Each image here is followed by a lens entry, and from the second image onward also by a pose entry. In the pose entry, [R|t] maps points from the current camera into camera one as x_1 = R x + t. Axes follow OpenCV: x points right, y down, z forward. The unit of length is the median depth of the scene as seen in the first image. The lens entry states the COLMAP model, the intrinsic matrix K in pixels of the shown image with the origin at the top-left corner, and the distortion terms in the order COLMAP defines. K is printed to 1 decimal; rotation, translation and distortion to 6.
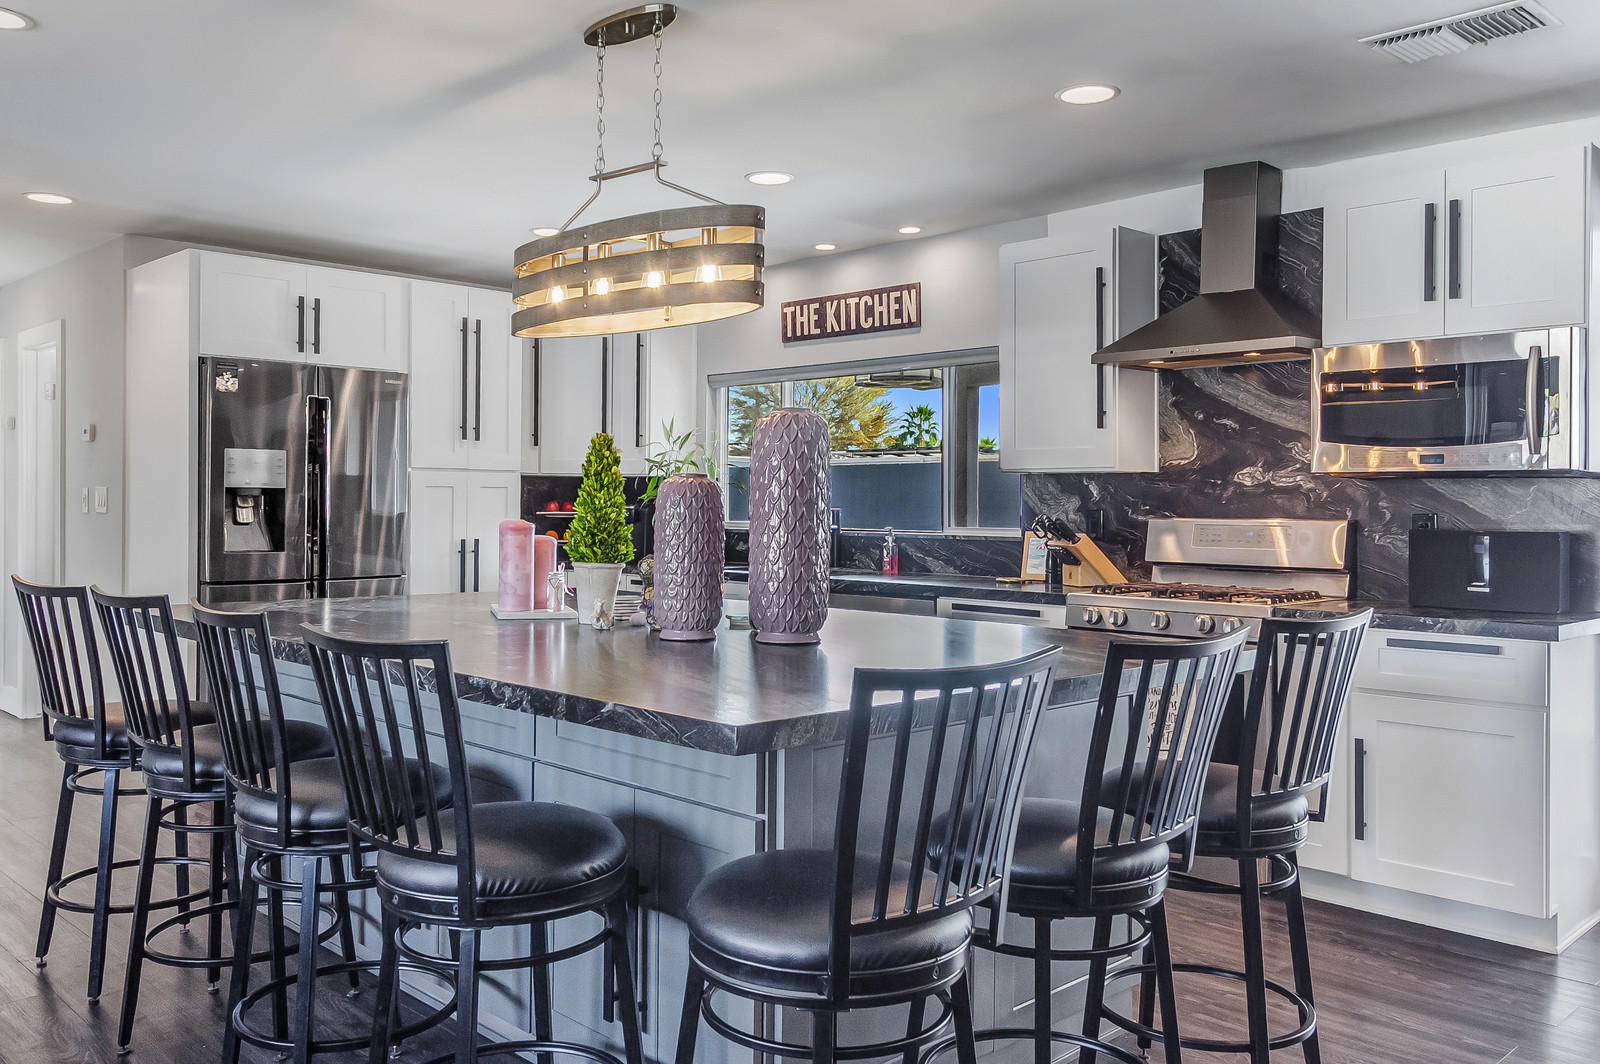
lens RADIAL K [[1298.4, 0, 800.0], [0, 1298.4, 532.0], [0, 0, 1]] dist [0.000918, -0.000697]
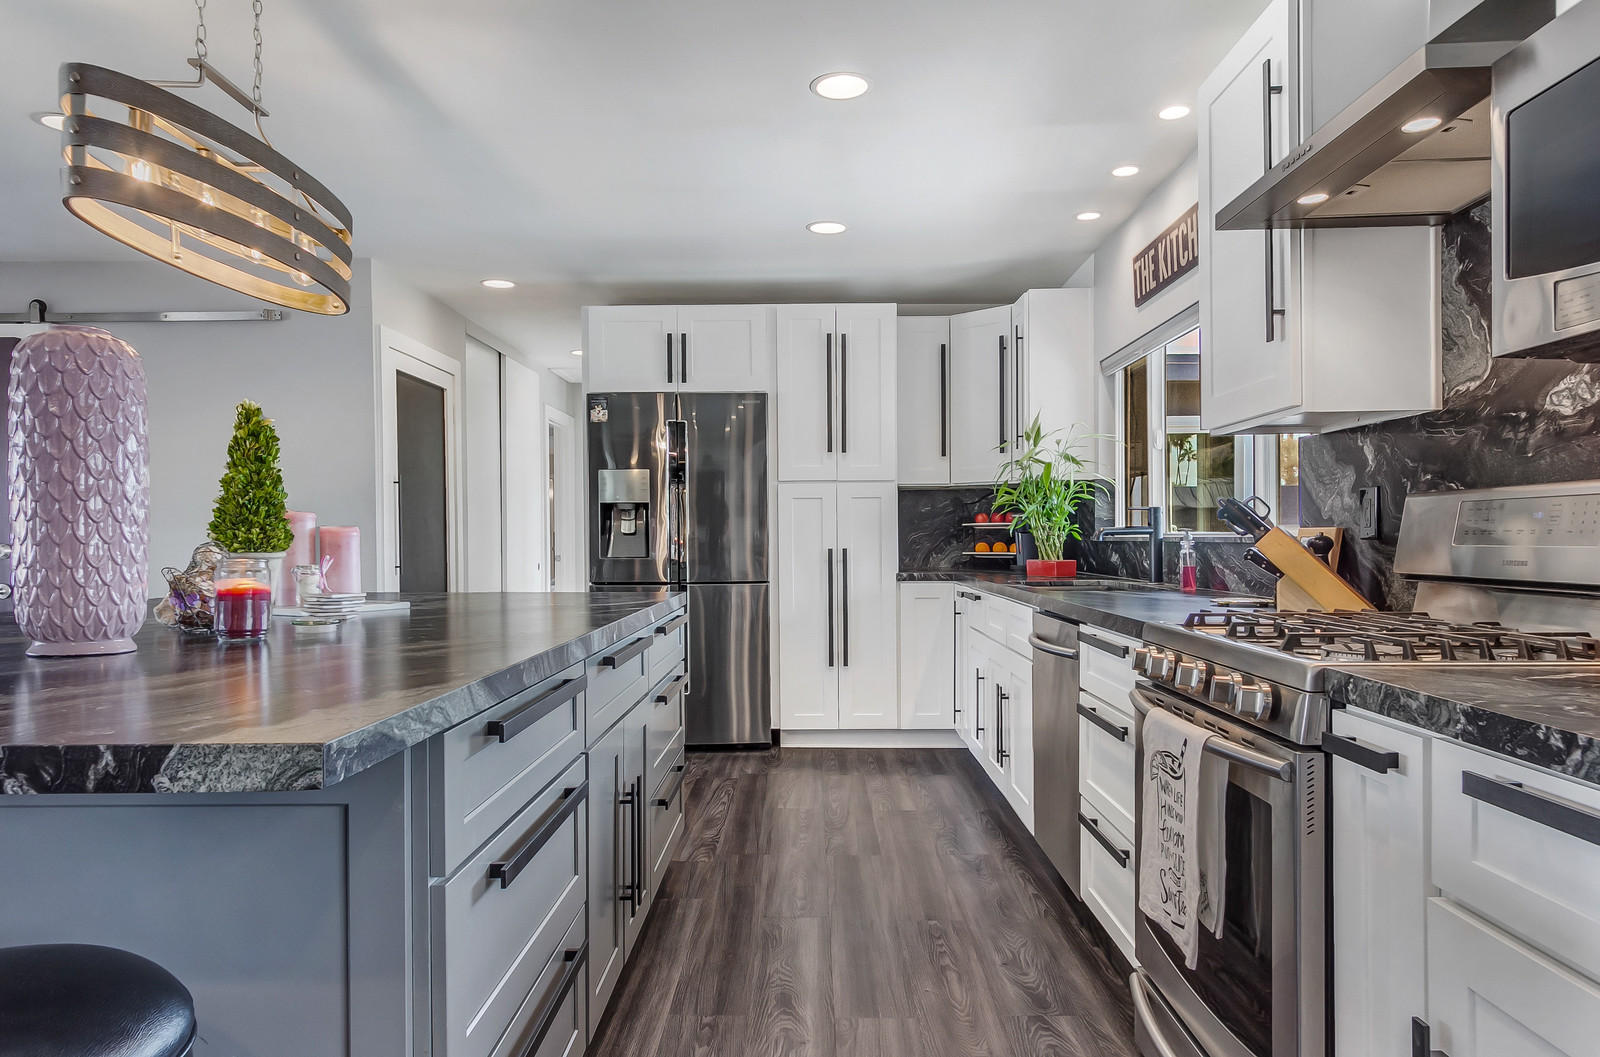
lens RADIAL K [[1054.4, 0, 798.3], [0, 1054.4, 543.7], [0, 0, 1]] dist [0.001110, 0.000008]
pose [[0.699259, -0.007443, -0.714830, 0.351960], [-0.004506, 0.999880, -0.014819, 0.015215], [0.714854, 0.013583, 0.699142, 0.438372]]
